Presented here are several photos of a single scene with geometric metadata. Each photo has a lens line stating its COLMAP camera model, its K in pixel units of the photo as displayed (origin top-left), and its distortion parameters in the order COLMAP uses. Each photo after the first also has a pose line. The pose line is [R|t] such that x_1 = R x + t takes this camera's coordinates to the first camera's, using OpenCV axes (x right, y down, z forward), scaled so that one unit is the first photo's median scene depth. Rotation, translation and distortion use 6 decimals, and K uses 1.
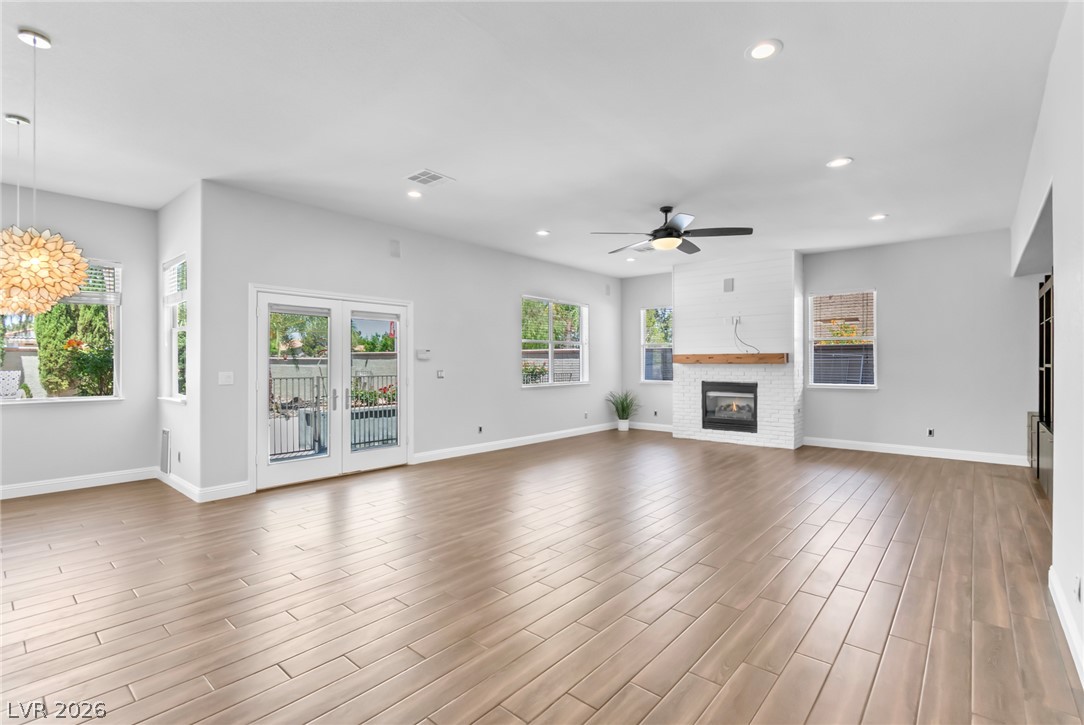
lens RADIAL K [[498.4, 0, 547.0], [0, 498.4, 359.7], [0, 0, 1]] dist [0.001386, 0.000206]
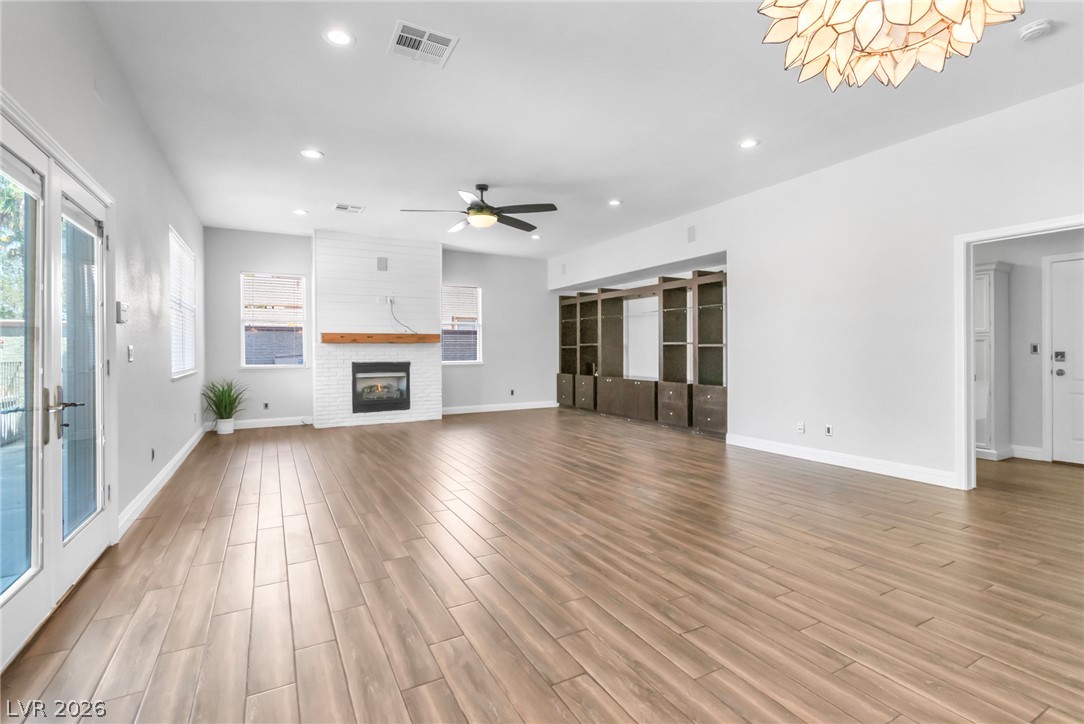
lens RADIAL K [[496.4, 0, 545.1], [0, 496.4, 356.7], [0, 0, 1]] dist [-0.002795, 0.000658]
pose [[0.342143, -0.011487, 0.939578, -0.450636], [-0.002582, 0.999910, 0.013164, 0.020292], [-0.939644, -0.006930, 0.342083, 0.359405]]
